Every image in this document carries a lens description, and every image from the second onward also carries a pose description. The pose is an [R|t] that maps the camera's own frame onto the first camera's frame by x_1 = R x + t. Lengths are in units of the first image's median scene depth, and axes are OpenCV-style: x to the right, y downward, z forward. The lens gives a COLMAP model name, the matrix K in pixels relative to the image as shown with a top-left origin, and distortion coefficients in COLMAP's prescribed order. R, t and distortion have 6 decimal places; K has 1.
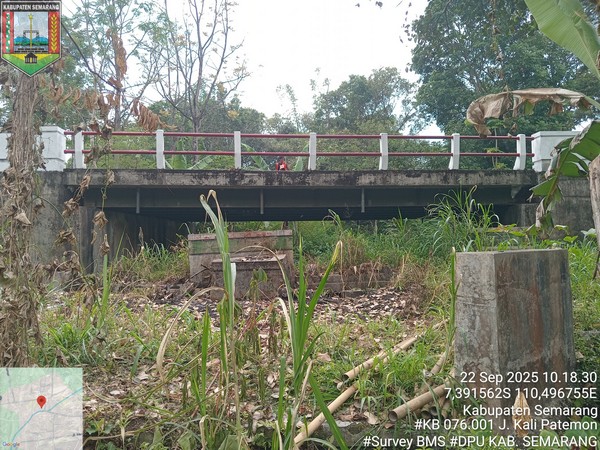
lens RADIAL K [[444.5, 0, 301.5], [0, 444.5, 225.5], [0, 0, 1]] dist [-0.016046, -0.009528]
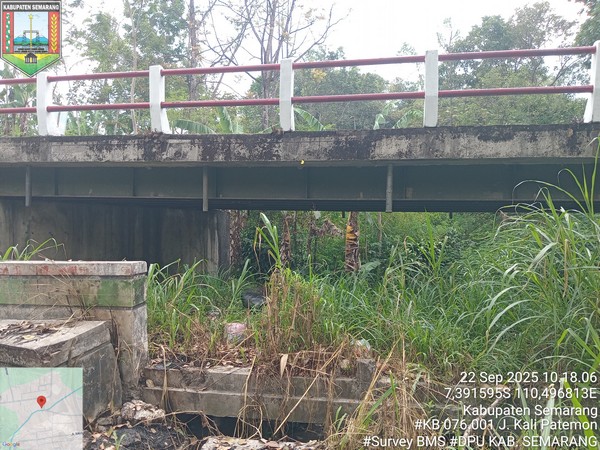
lens RADIAL K [[444.5, 0, 298.8], [0, 444.5, 224.0], [0, 0, 1]] dist [-0.016046, -0.009528]
pose [[0.949377, 0.036554, -0.312006, 0.205775], [-0.018692, 0.998020, 0.060048, -0.044819], [0.313584, -0.051176, 0.948181, 0.484243]]
